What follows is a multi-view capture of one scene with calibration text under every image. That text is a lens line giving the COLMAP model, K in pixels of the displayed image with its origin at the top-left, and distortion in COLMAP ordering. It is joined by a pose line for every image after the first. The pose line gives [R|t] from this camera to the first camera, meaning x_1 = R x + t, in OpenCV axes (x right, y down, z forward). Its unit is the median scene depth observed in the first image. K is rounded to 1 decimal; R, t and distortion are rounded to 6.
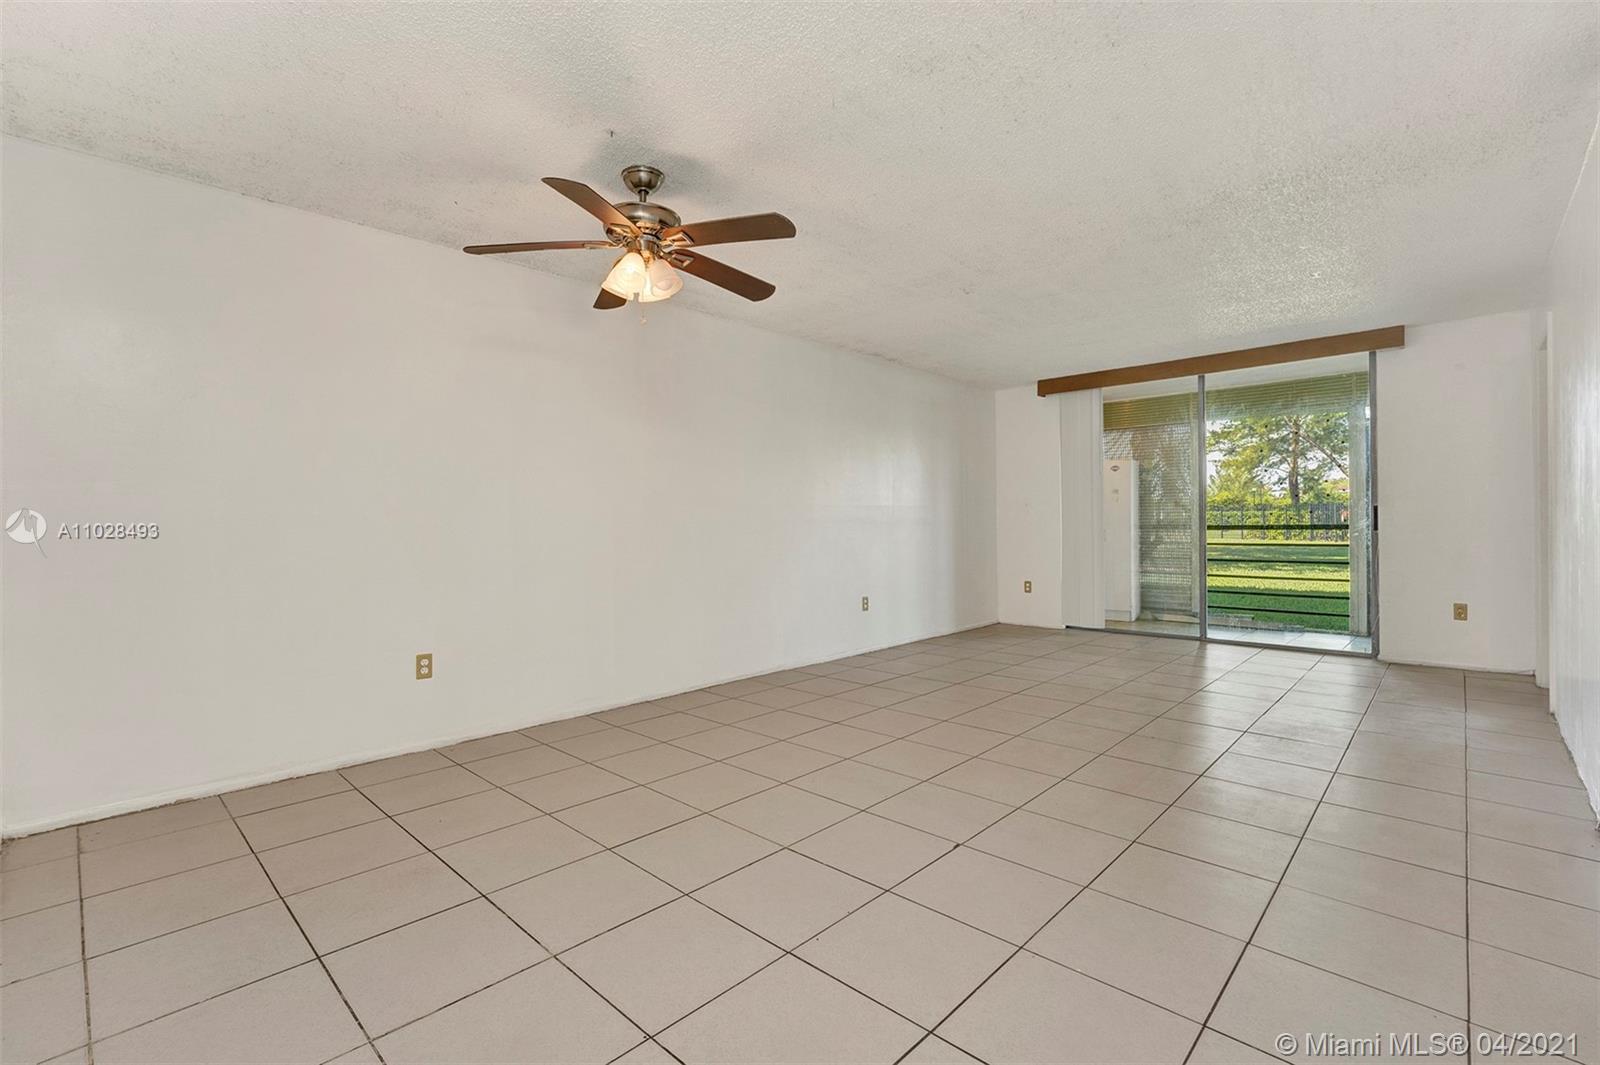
lens RADIAL K [[714.9, 0, 792.0], [0, 714.9, 519.9], [0, 0, 1]] dist [-0.014617, 0.000320]
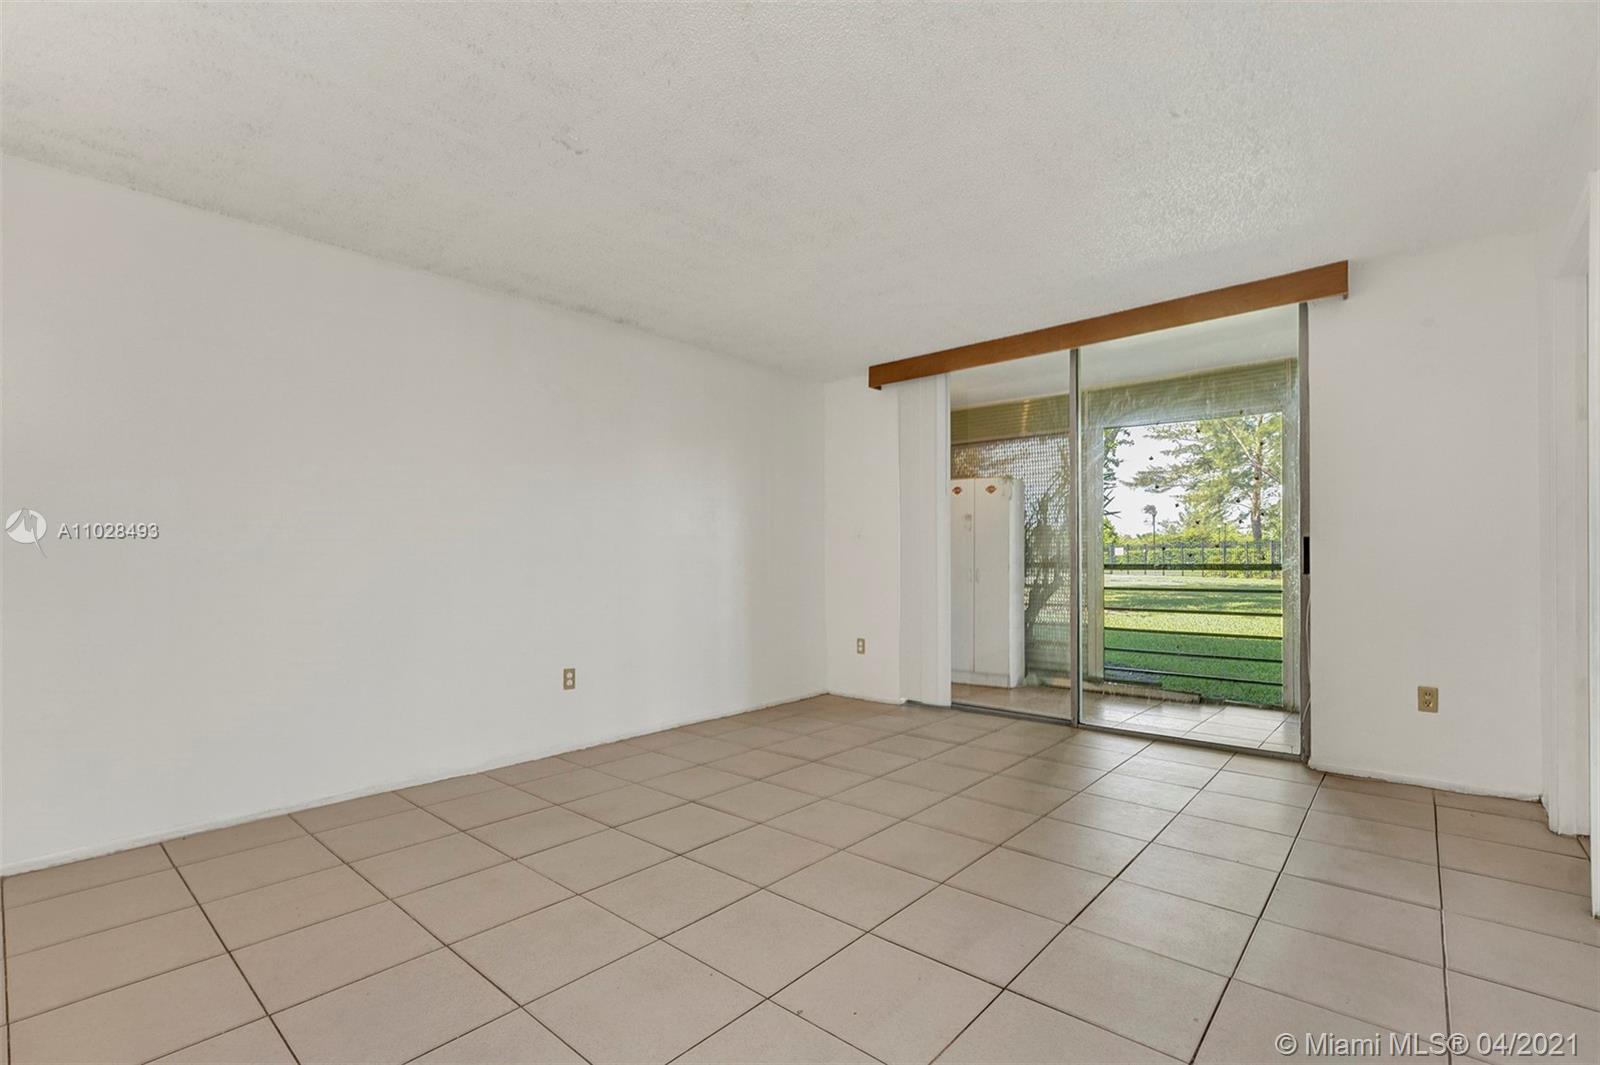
lens RADIAL K [[714.9, 0, 805.1], [0, 714.9, 554.2], [0, 0, 1]] dist [-0.014617, 0.000320]
pose [[0.999178, 0.004102, 0.040332, 0.220924], [-0.004009, 0.999989, -0.002380, 0.000316], [-0.040341, 0.002216, 0.999183, 0.237194]]
